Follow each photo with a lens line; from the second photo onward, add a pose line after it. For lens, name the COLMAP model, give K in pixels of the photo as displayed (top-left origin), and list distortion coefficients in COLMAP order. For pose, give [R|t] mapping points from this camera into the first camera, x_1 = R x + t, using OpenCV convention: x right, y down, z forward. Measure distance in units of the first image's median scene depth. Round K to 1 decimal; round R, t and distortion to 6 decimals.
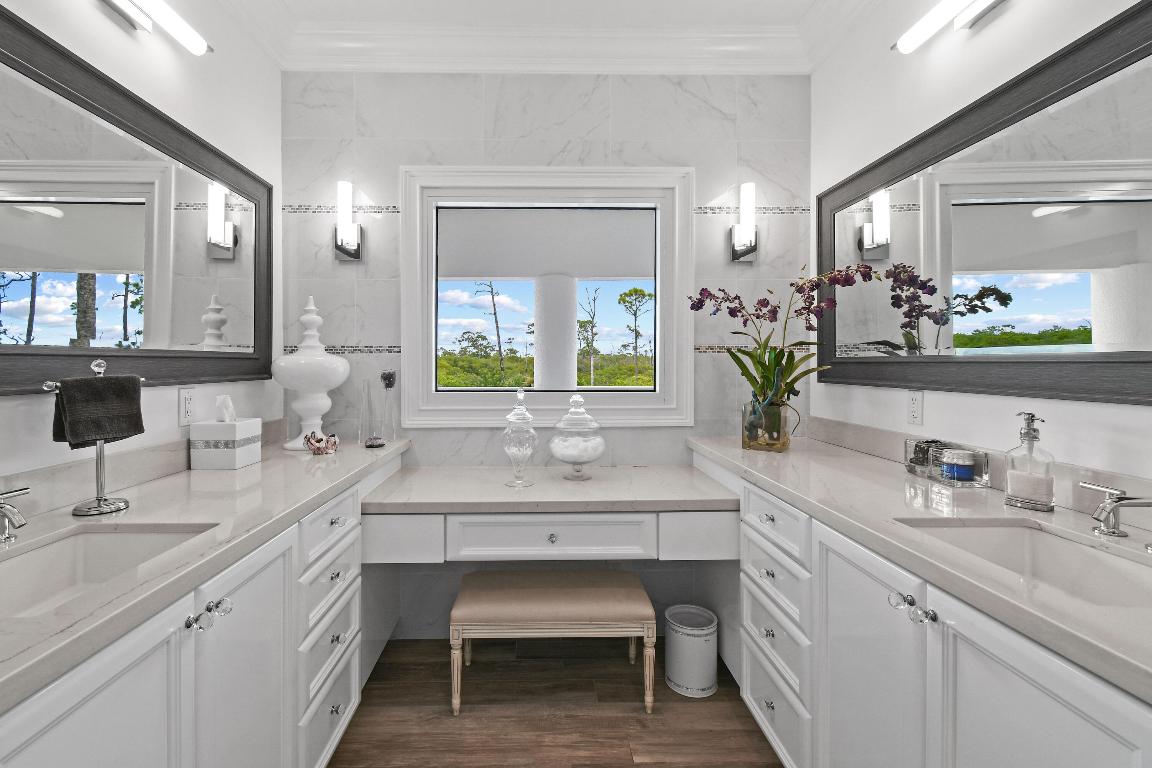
lens RADIAL K [[519.9, 0, 538.6], [0, 519.9, 365.1], [0, 0, 1]] dist [0.004077, 0.000918]
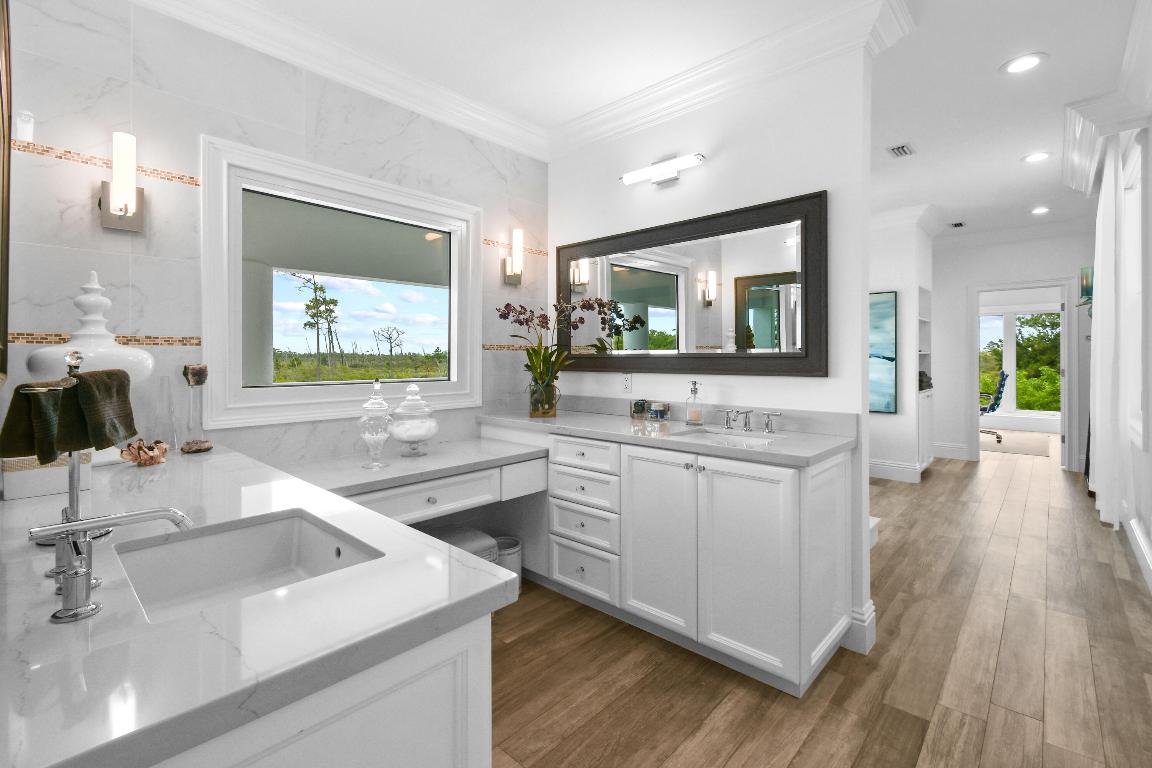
lens RADIAL K [[519.9, 0, 567.4], [0, 519.9, 352.8], [0, 0, 1]] dist [0.004077, 0.000918]
pose [[0.691866, 0.008566, 0.721975, -0.533675], [-0.000450, 0.999935, -0.011433, -0.001377], [-0.722026, 0.007585, 0.691824, -0.065397]]
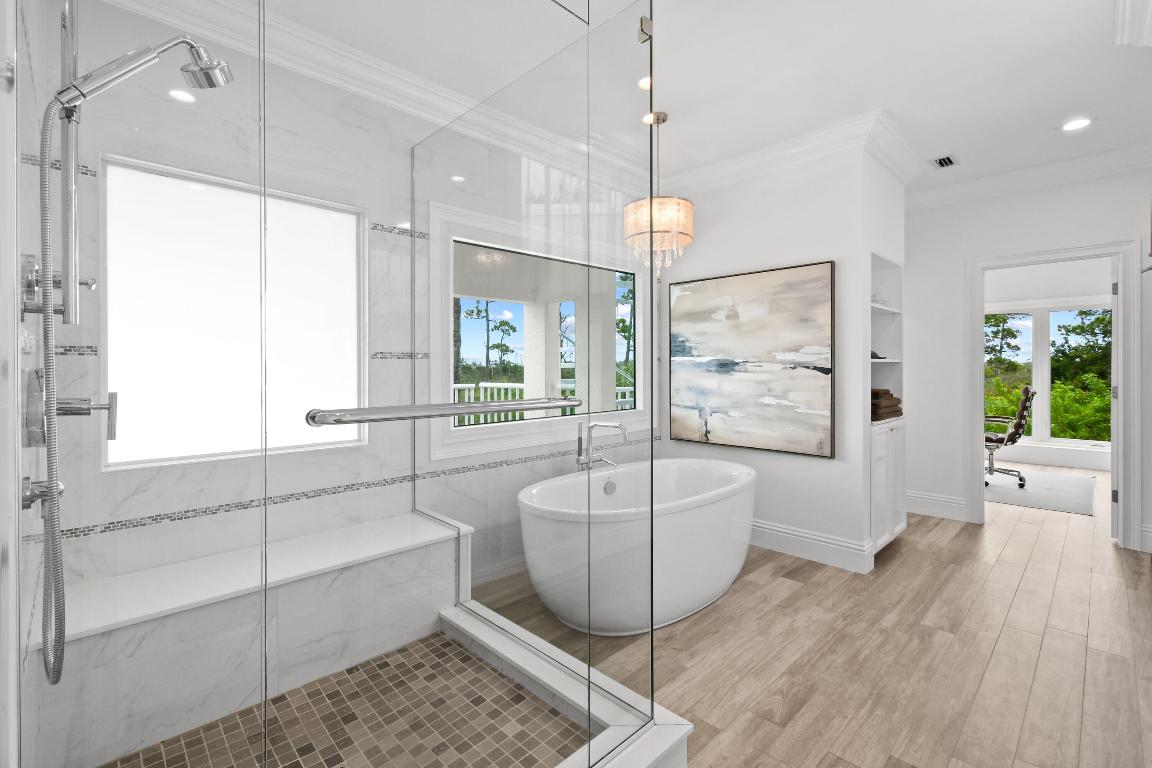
lens RADIAL K [[519.9, 0, 577.6], [0, 519.9, 369.6], [0, 0, 1]] dist [0.004077, 0.000918]
pose [[0.720337, 0.000563, 0.693624, 0.723667], [0.004256, 0.999977, -0.005232, 0.001594], [-0.693611, 0.006721, 0.720318, -0.060195]]
